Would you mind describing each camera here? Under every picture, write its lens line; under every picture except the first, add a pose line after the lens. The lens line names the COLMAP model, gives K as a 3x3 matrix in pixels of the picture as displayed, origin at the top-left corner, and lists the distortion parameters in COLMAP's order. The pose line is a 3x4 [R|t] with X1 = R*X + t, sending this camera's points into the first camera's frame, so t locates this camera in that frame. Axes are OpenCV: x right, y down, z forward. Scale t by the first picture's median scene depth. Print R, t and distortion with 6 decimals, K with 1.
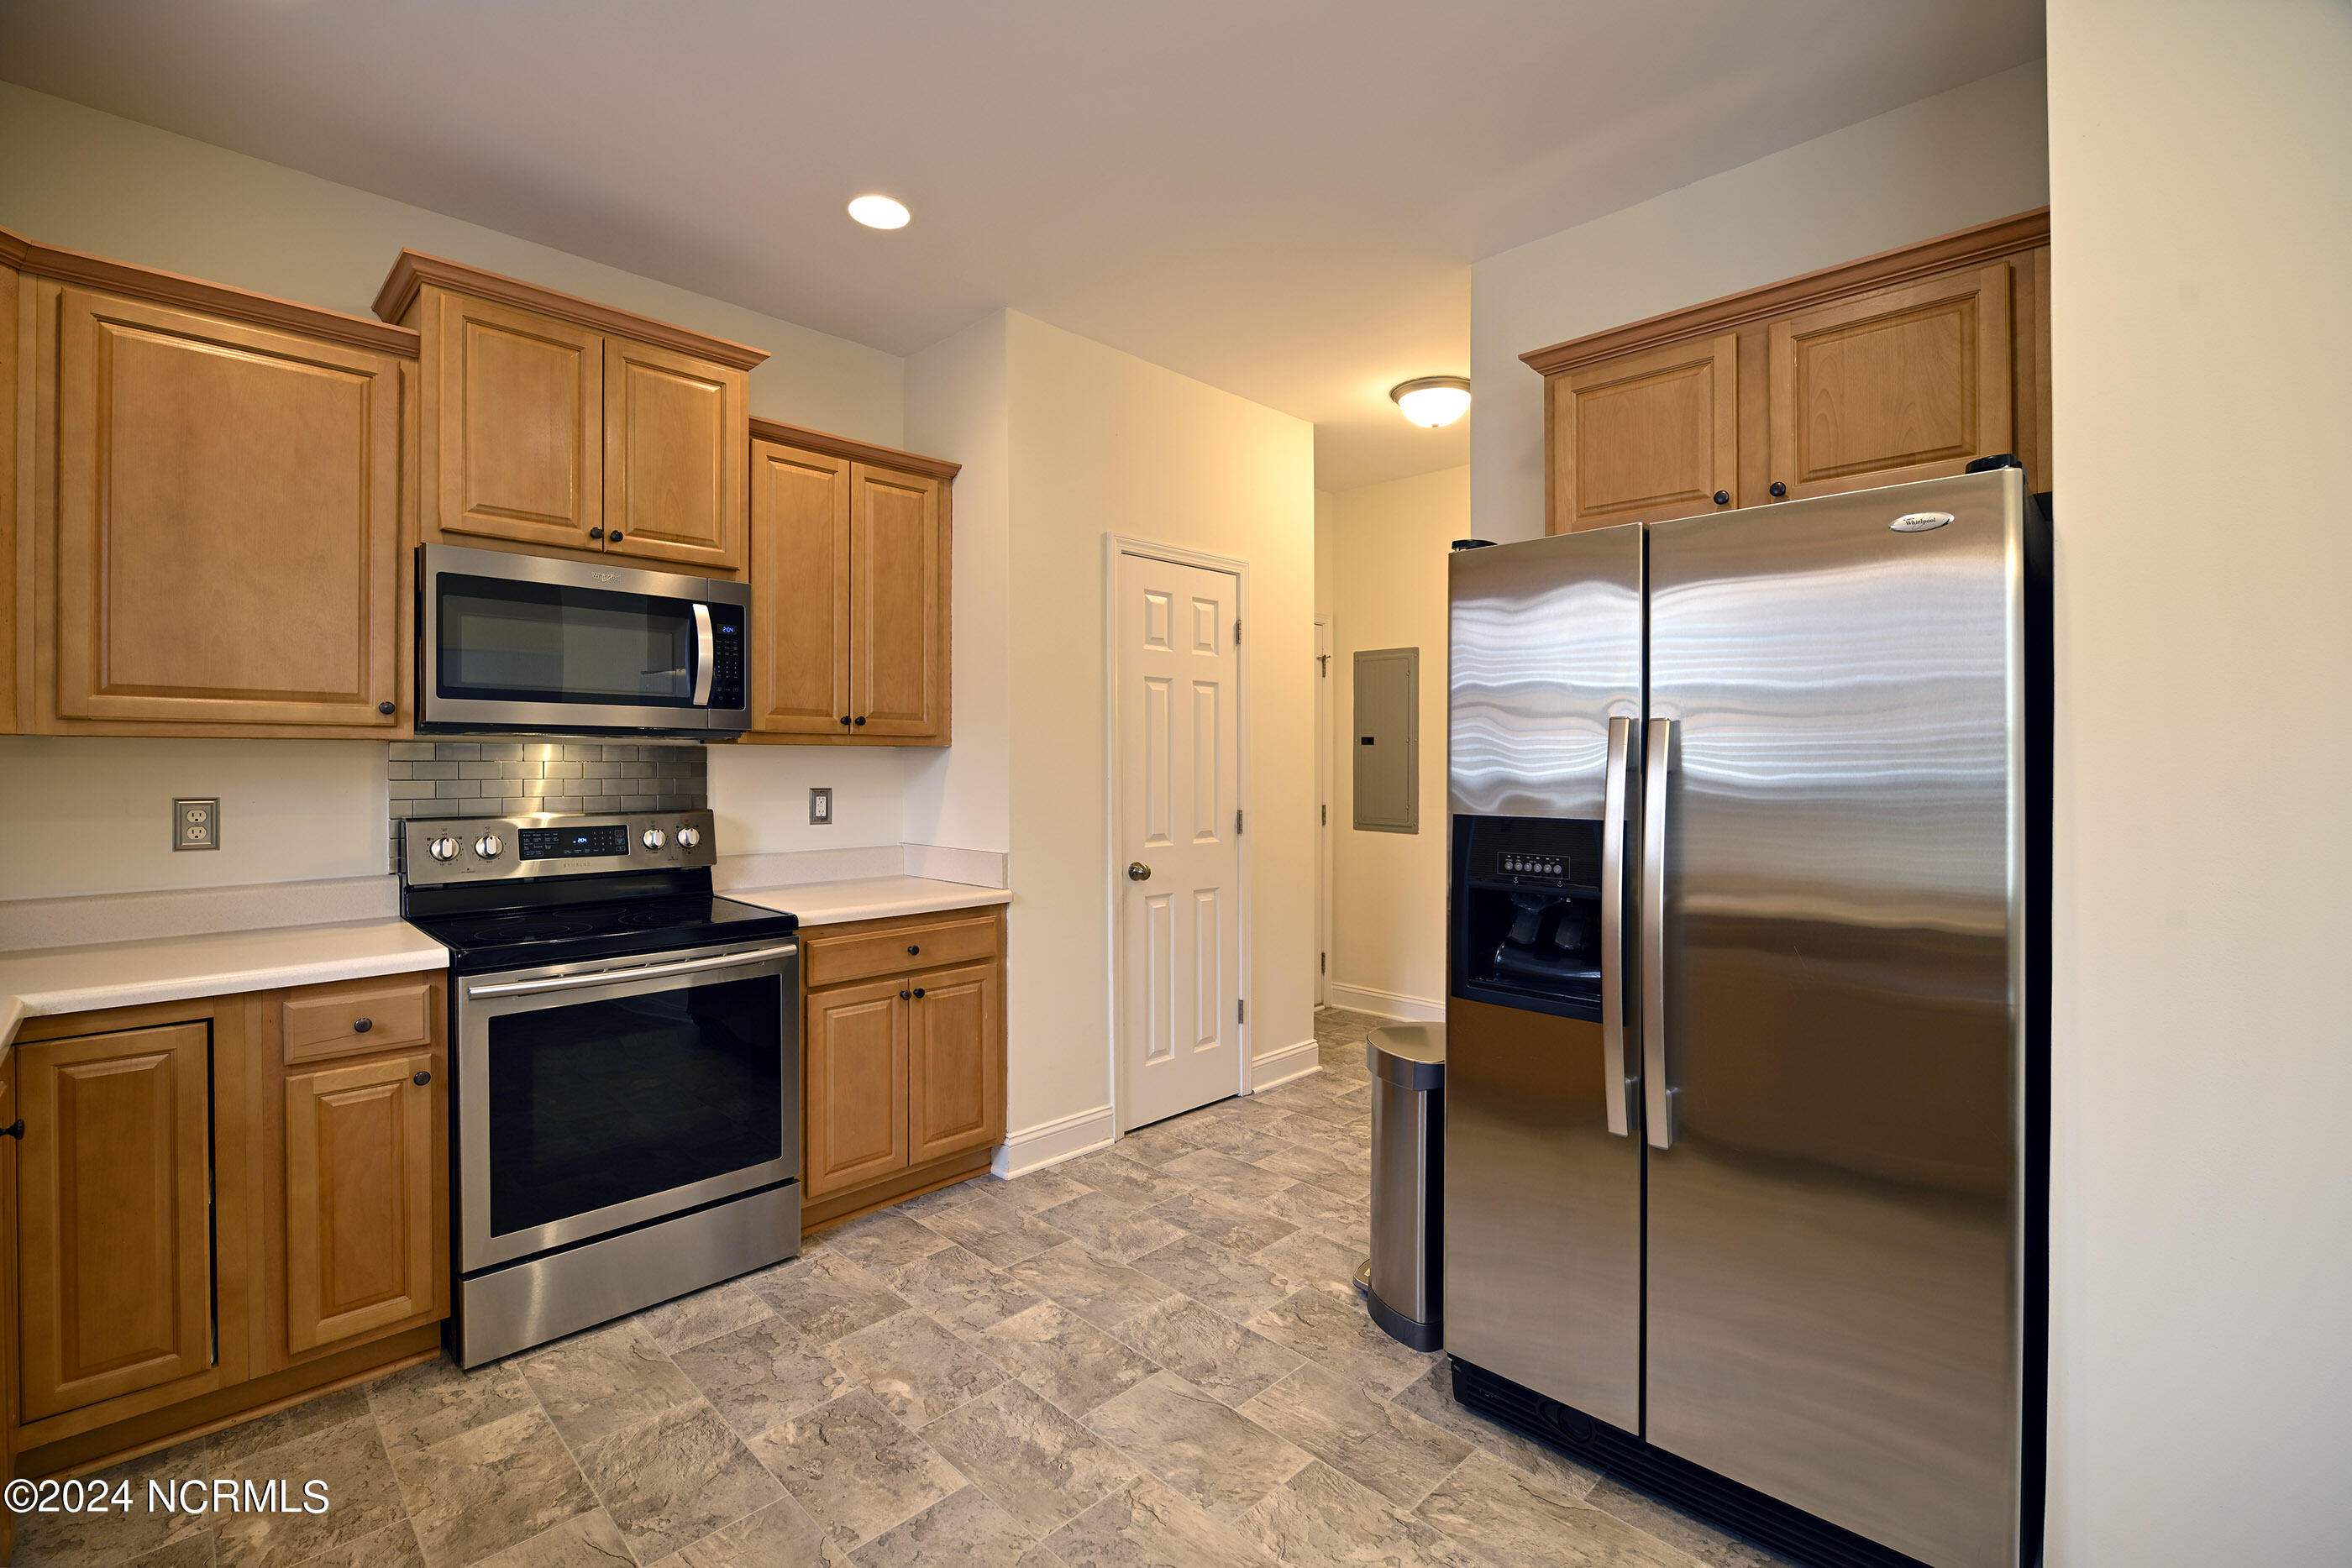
lens RADIAL K [[1051.7, 0, 1181.2], [0, 1051.7, 773.7], [0, 0, 1]] dist [-0.035976, 0.000316]
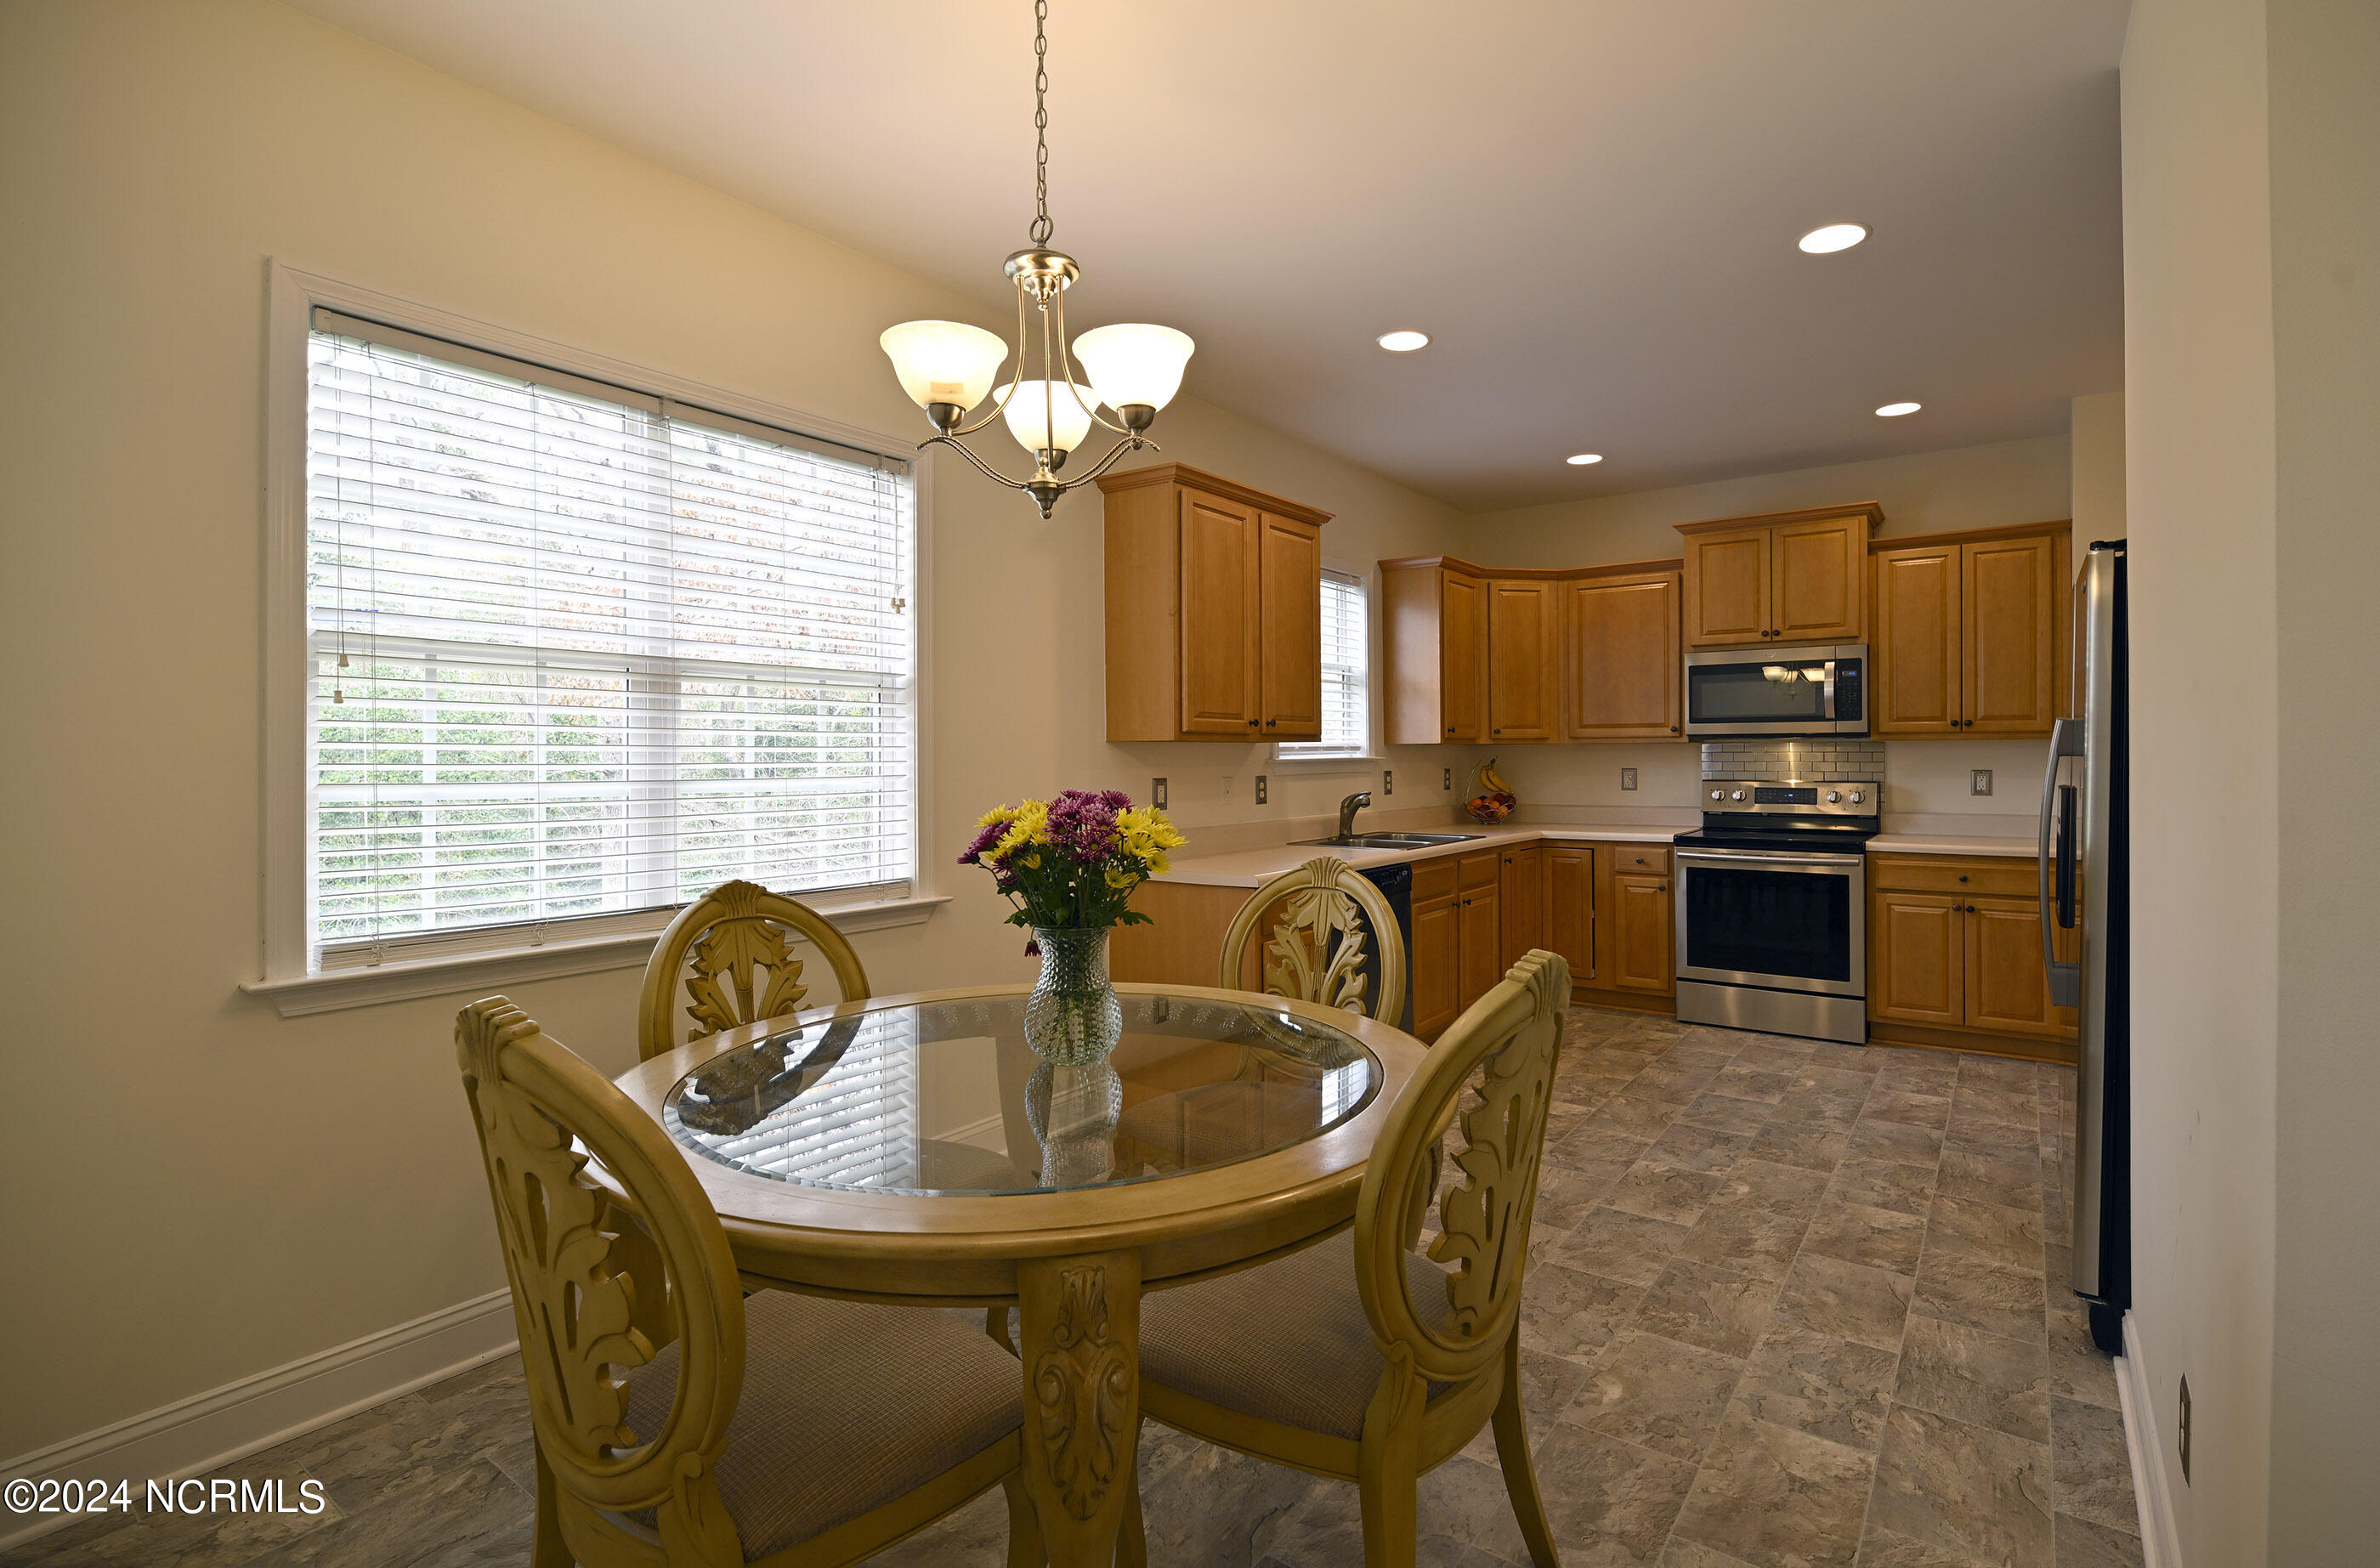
lens RADIAL K [[1110.3, 0, 1188.4], [0, 1110.3, 754.7], [0, 0, 1]] dist [0.000239, 0.000041]
pose [[0.131163, -0.003882, -0.991353, 1.530119], [-0.005397, 0.999975, -0.004629, 0.009569], [0.991346, 0.005957, 0.131139, -0.379014]]
